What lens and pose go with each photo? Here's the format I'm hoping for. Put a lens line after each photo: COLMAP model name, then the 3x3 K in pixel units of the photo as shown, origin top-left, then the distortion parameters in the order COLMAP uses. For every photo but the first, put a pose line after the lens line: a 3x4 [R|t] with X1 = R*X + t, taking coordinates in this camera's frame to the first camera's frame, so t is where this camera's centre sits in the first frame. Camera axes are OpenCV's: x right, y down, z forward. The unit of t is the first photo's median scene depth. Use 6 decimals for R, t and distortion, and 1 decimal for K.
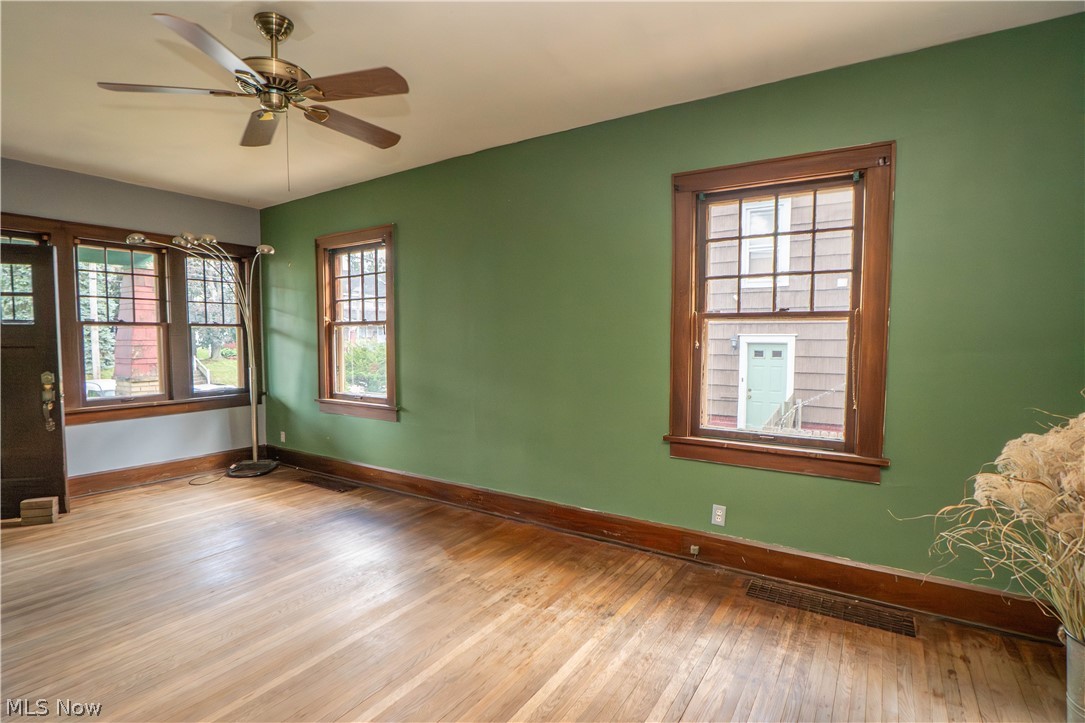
lens RADIAL K [[542.2, 0, 542.5], [0, 542.2, 361.5], [0, 0, 1]] dist [0.001089, 0.000202]
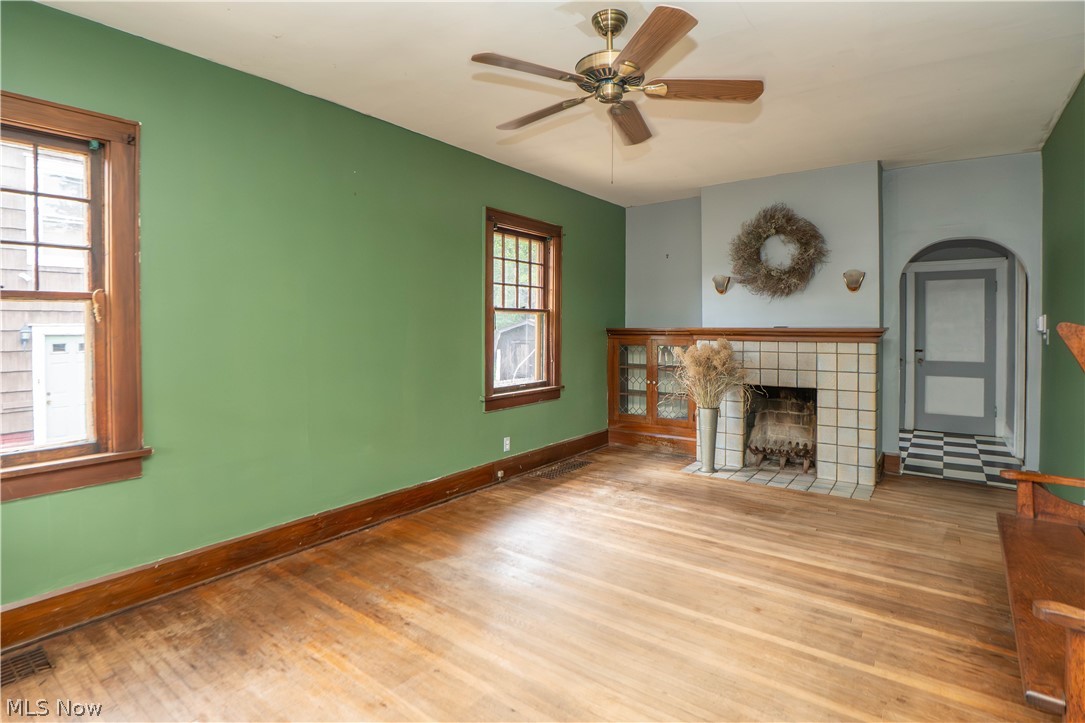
lens RADIAL K [[542.7, 0, 542.1], [0, 542.7, 326.5], [0, 0, 1]] dist [0.045193, -0.000151]
pose [[0.086450, -0.007371, 0.996229, -1.127297], [0.044918, 0.998985, 0.003493, -0.037287], [-0.995243, 0.044446, 0.086694, 0.754164]]
